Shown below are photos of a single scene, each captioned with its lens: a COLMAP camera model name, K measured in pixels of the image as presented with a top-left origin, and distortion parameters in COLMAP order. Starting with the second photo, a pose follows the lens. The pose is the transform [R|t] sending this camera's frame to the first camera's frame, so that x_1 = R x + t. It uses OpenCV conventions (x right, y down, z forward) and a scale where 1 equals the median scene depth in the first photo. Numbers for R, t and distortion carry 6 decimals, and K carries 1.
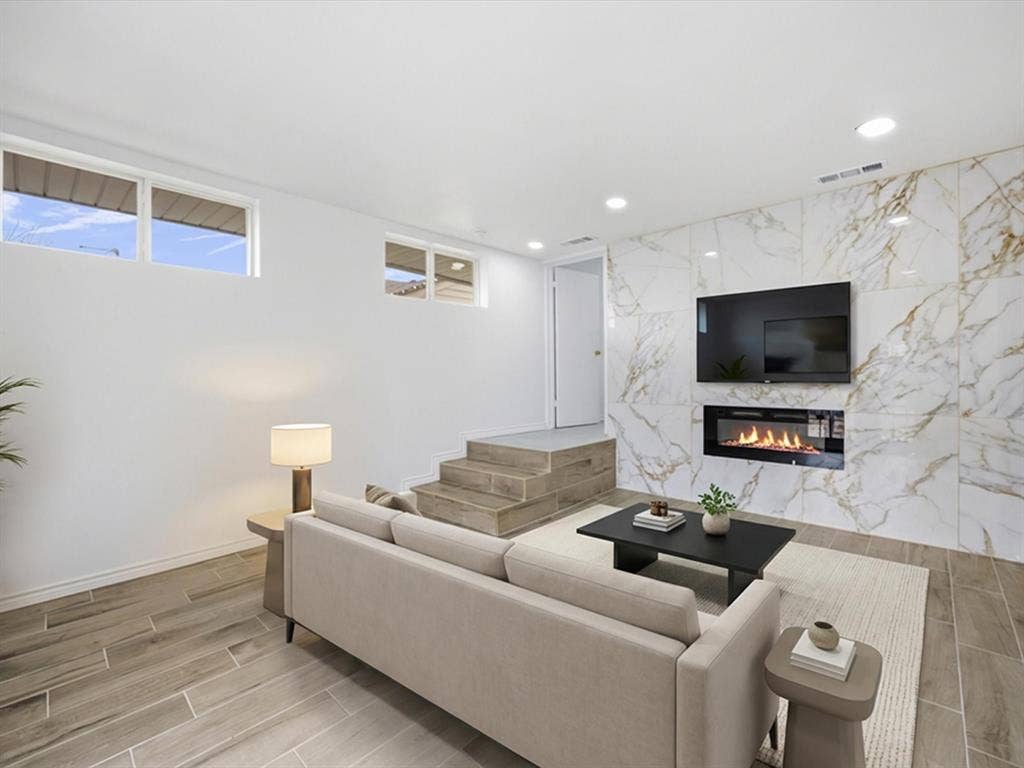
lens RADIAL K [[467.5, 0, 514.6], [0, 467.5, 380.2], [0, 0, 1]] dist [-0.001226, -0.000095]
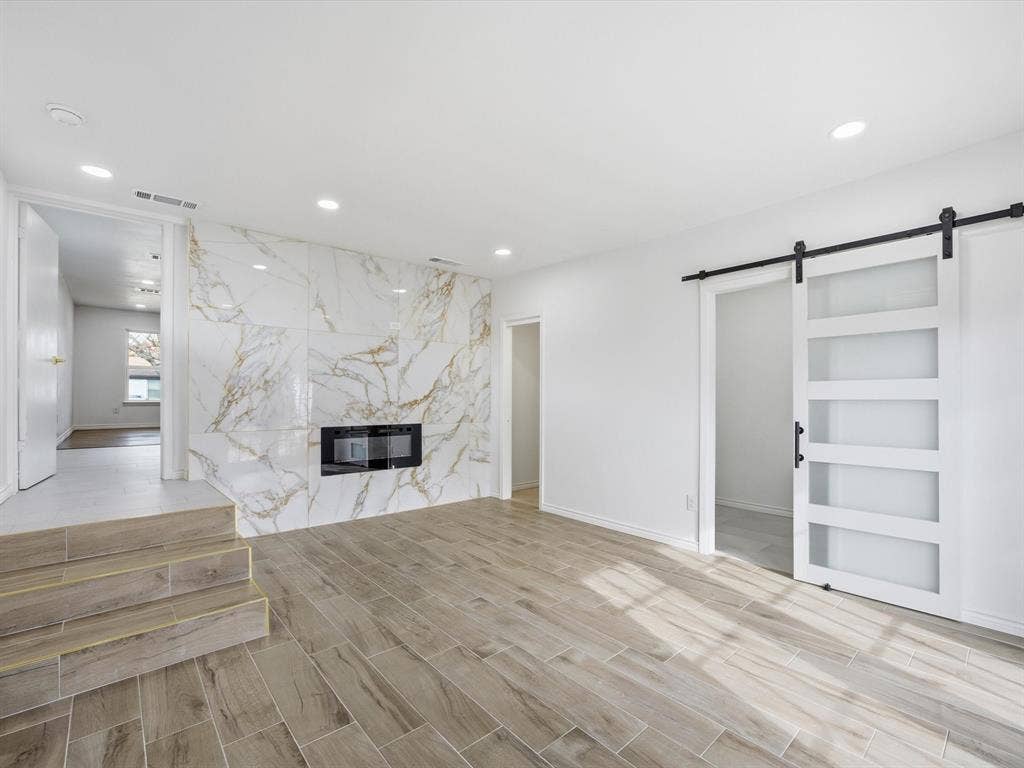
lens RADIAL K [[459.4, 0, 511.1], [0, 459.4, 401.8], [0, 0, 1]] dist [-0.001105, -0.000066]
pose [[0.109013, -0.001128, 0.994040, -0.626528], [0.009111, 0.999958, 0.000135, 0.002510], [-0.993999, 0.009042, 0.109018, 0.568168]]
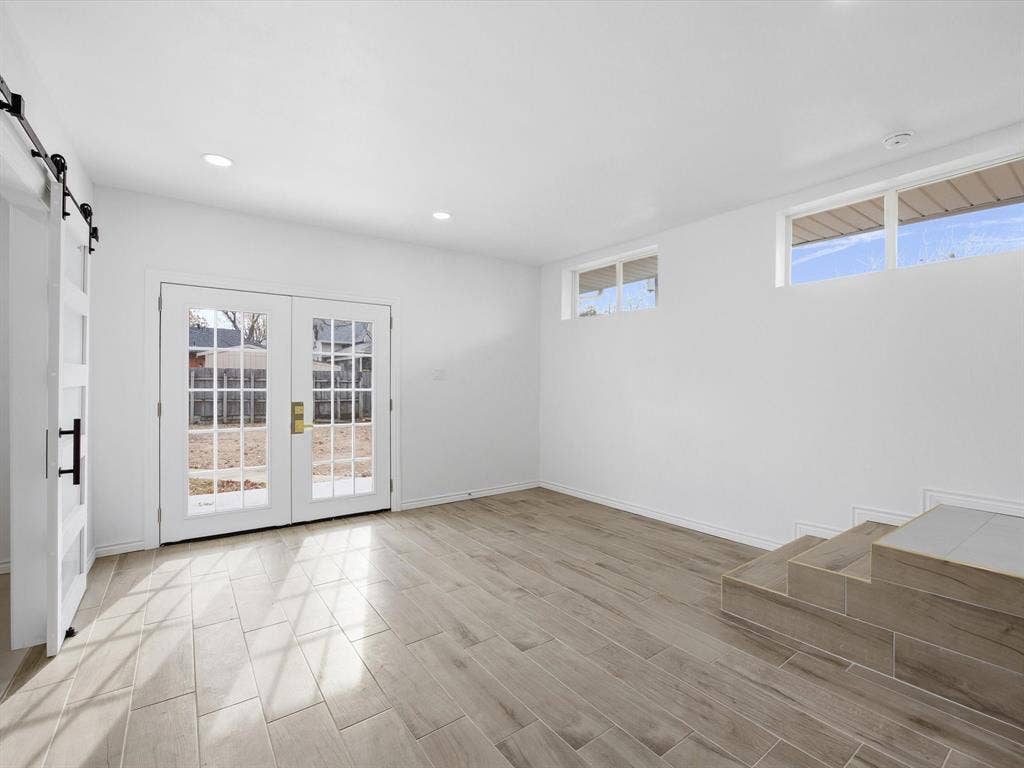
lens RADIAL K [[467.5, 0, 514.6], [0, 467.5, 380.2], [0, 0, 1]] dist [-0.001226, -0.000095]
pose [[-0.193571, 0.001469, -0.981085, 0.704693], [-0.017384, 0.999837, 0.004927, -0.016981], [0.980932, 0.018009, -0.193514, 0.802004]]
